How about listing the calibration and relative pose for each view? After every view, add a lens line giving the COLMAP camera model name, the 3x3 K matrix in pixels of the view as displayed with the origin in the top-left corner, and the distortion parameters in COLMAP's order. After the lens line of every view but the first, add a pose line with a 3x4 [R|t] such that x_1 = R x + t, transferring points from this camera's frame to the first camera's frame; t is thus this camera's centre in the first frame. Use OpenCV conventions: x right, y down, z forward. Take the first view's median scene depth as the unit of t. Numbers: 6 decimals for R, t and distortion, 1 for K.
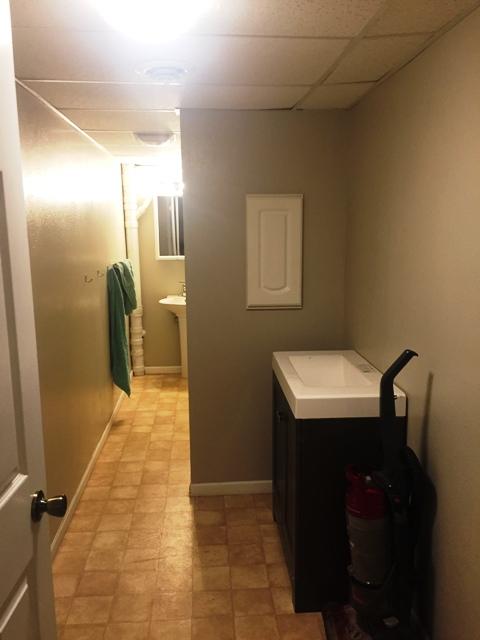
lens RADIAL K [[556.3, 0, 244.8], [0, 556.3, 320.5], [0, 0, 1]] dist [0.101676, -0.122836]
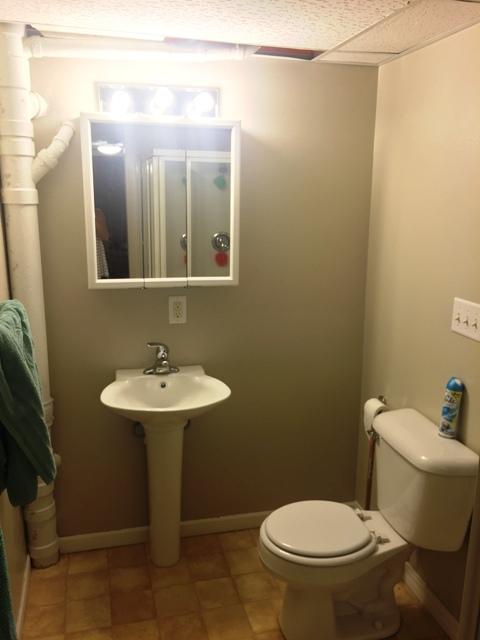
lens RADIAL K [[556.3, 0, 244.8], [0, 556.3, 320.5], [0, 0, 1]] dist [0.101676, -0.122836]
pose [[0.983172, -0.015699, 0.182009, -0.122240], [0.009670, 0.999376, 0.033966, -0.097197], [-0.182428, -0.031634, 0.982710, 0.586021]]
